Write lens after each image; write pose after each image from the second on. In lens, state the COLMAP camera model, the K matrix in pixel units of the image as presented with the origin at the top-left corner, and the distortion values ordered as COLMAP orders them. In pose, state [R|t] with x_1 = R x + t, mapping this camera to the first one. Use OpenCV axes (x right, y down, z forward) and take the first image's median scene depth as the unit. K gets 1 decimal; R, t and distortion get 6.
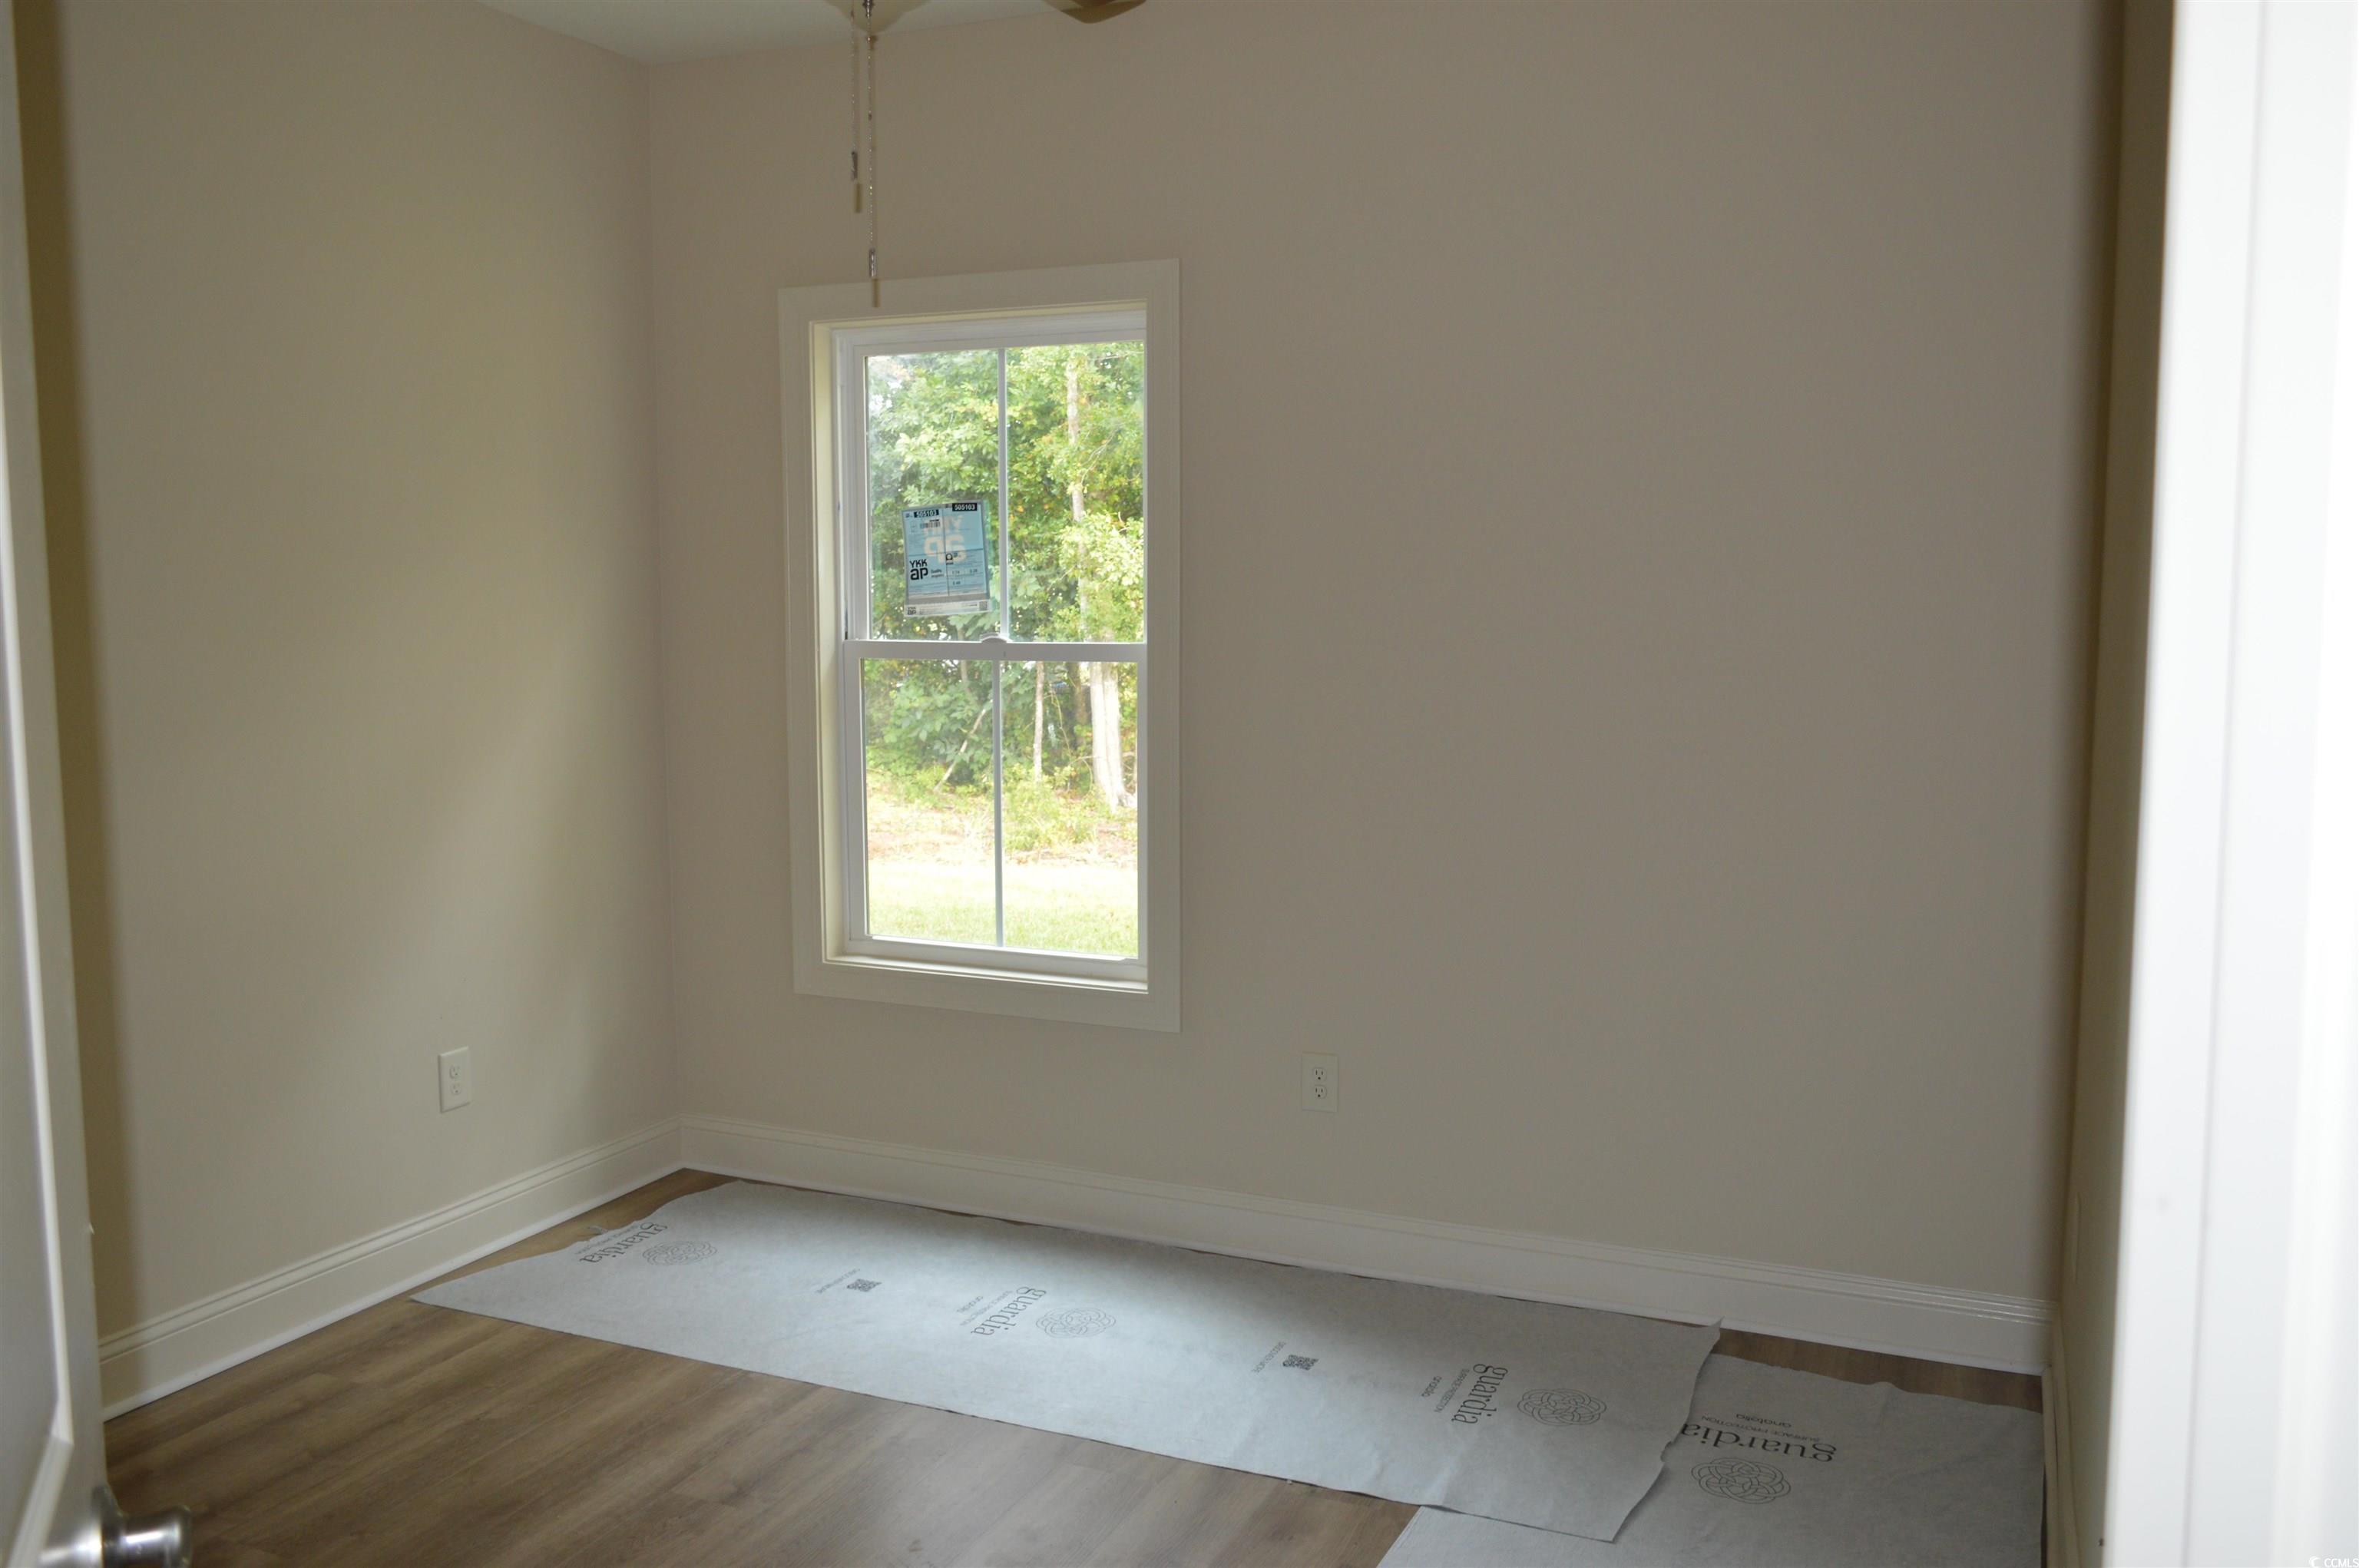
lens RADIAL K [[2110.5, 0, 1179.4], [0, 2110.5, 817.2], [0, 0, 1]] dist [0.108673, 0.000792]
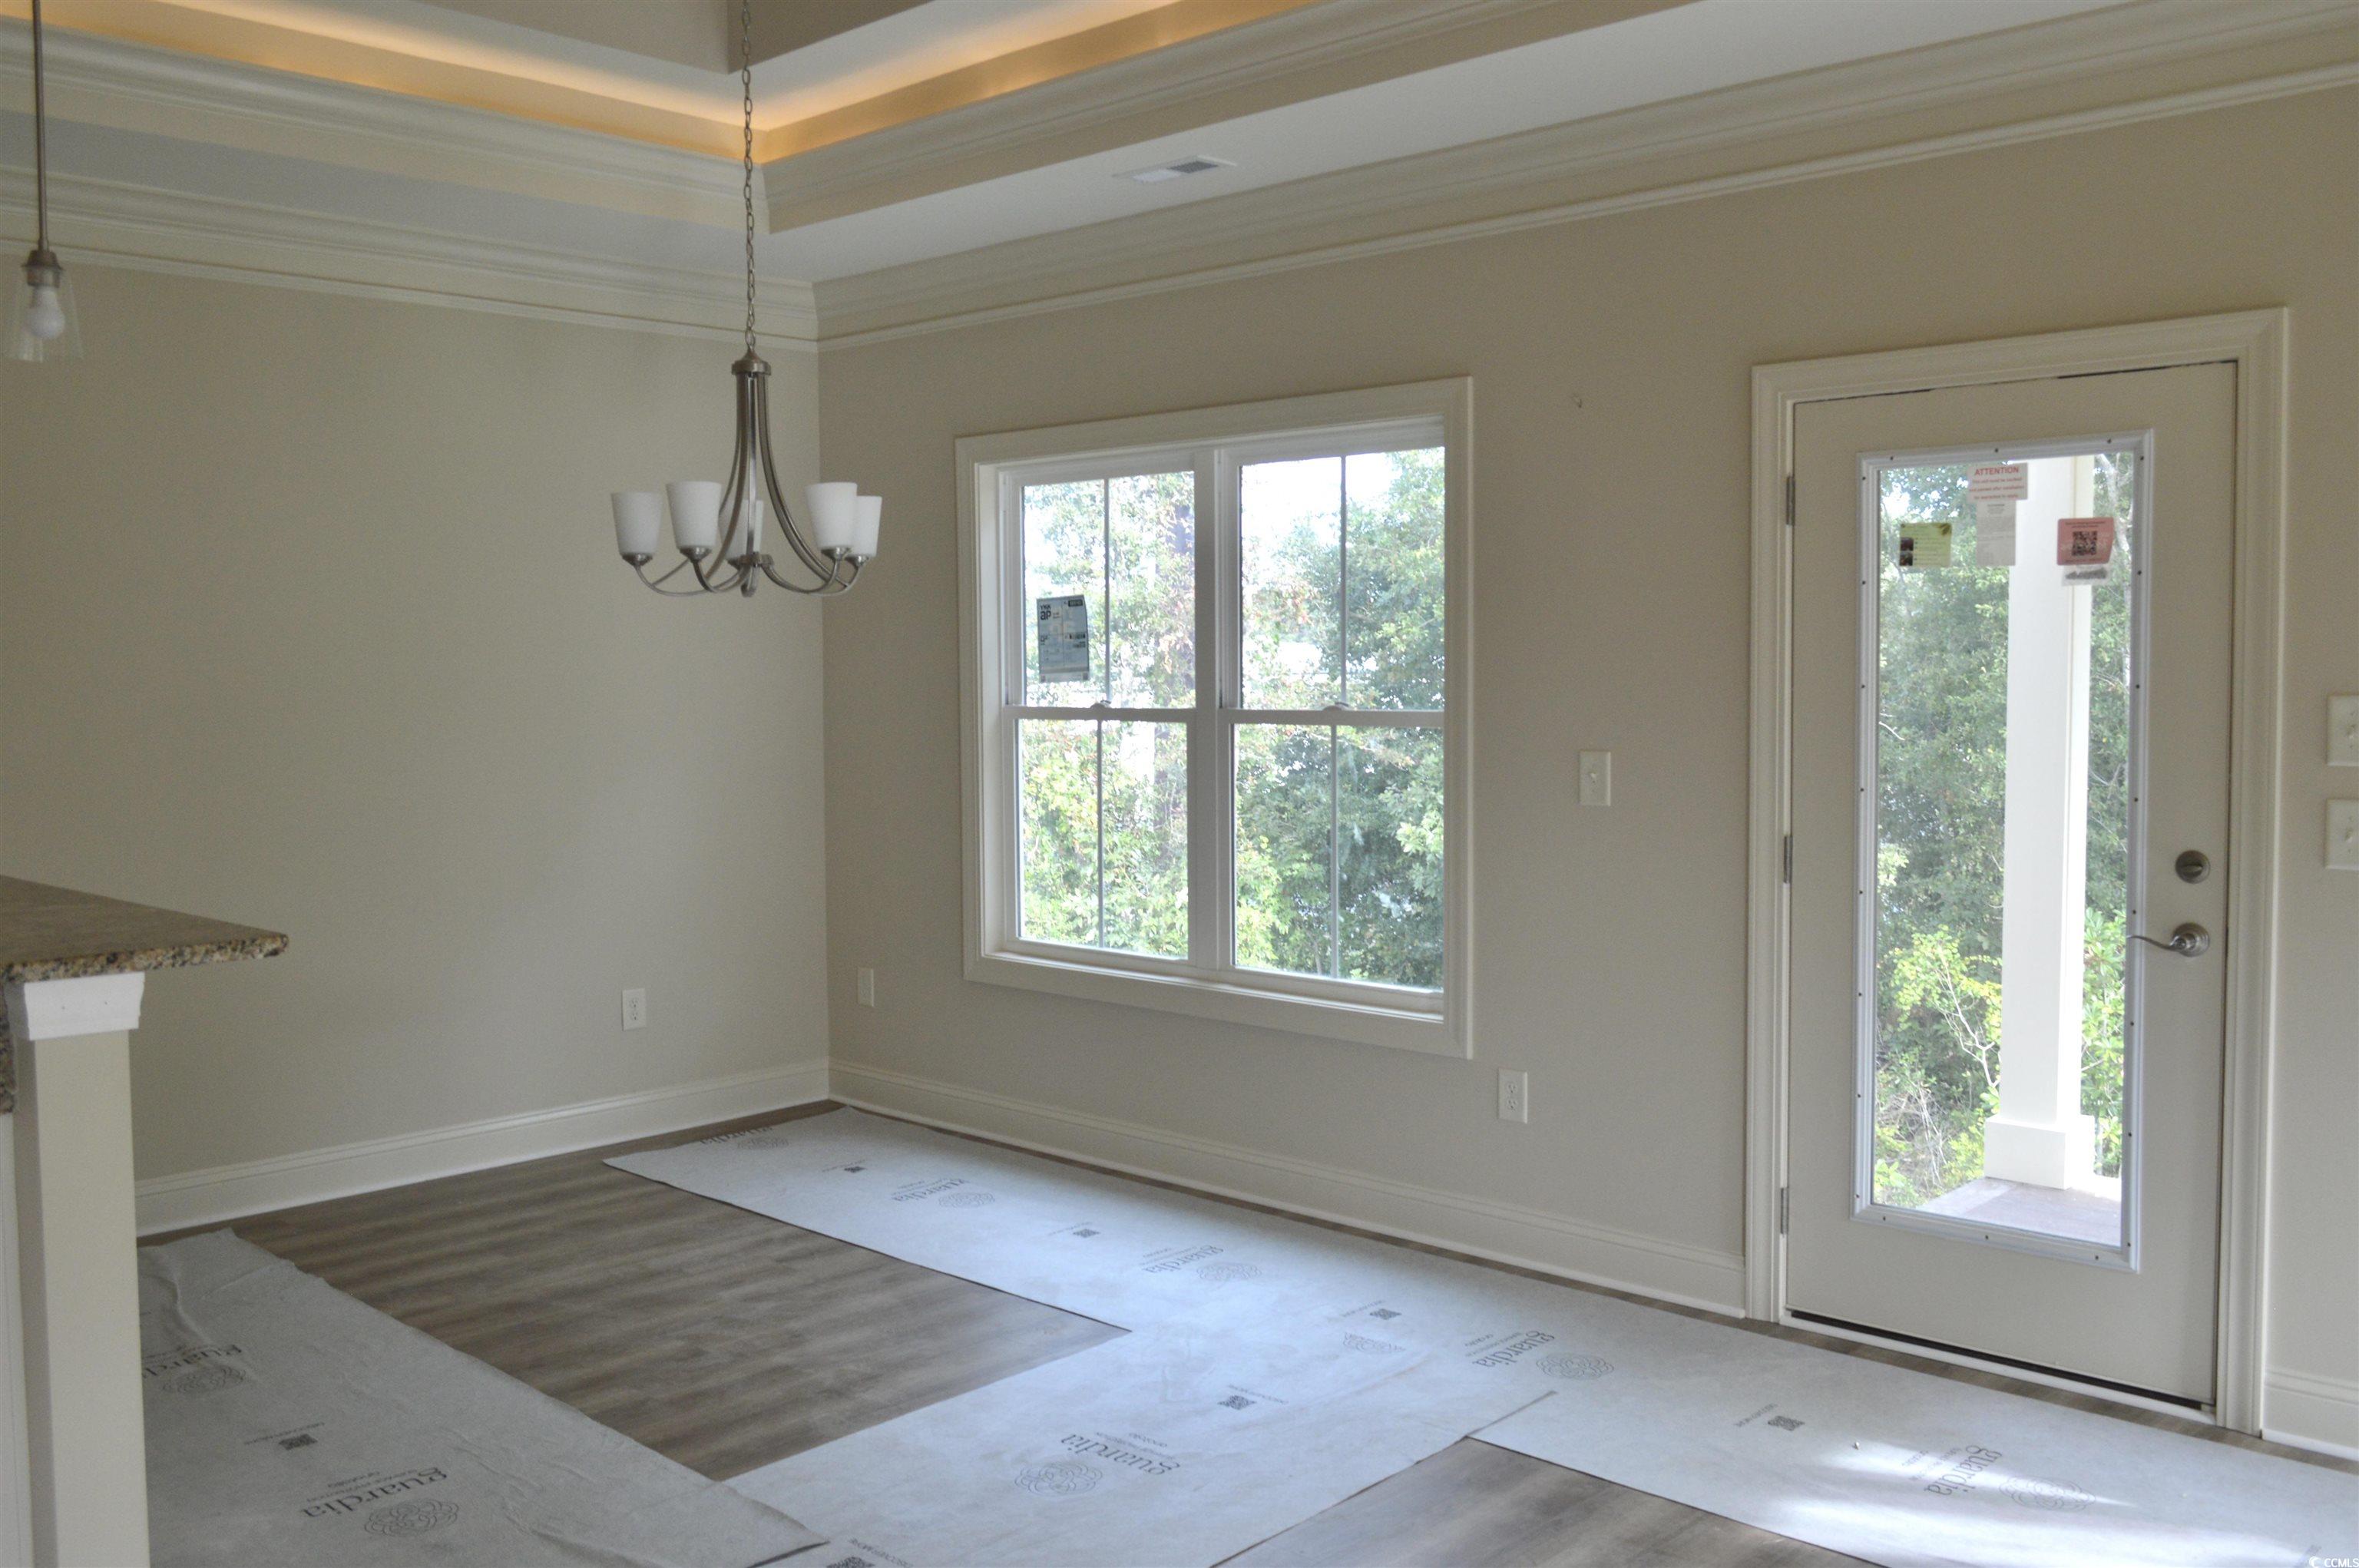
lens RADIAL K [[2040.0, 0, 1179.5], [0, 2040.0, 784.0], [0, 0, 1]] dist [-0.000079, 0.001468]
pose [[0.957502, 0.012101, -0.288173, 0.296076], [-0.025903, 0.998690, -0.044129, 0.015669], [0.287261, 0.049718, 0.956561, -0.148556]]
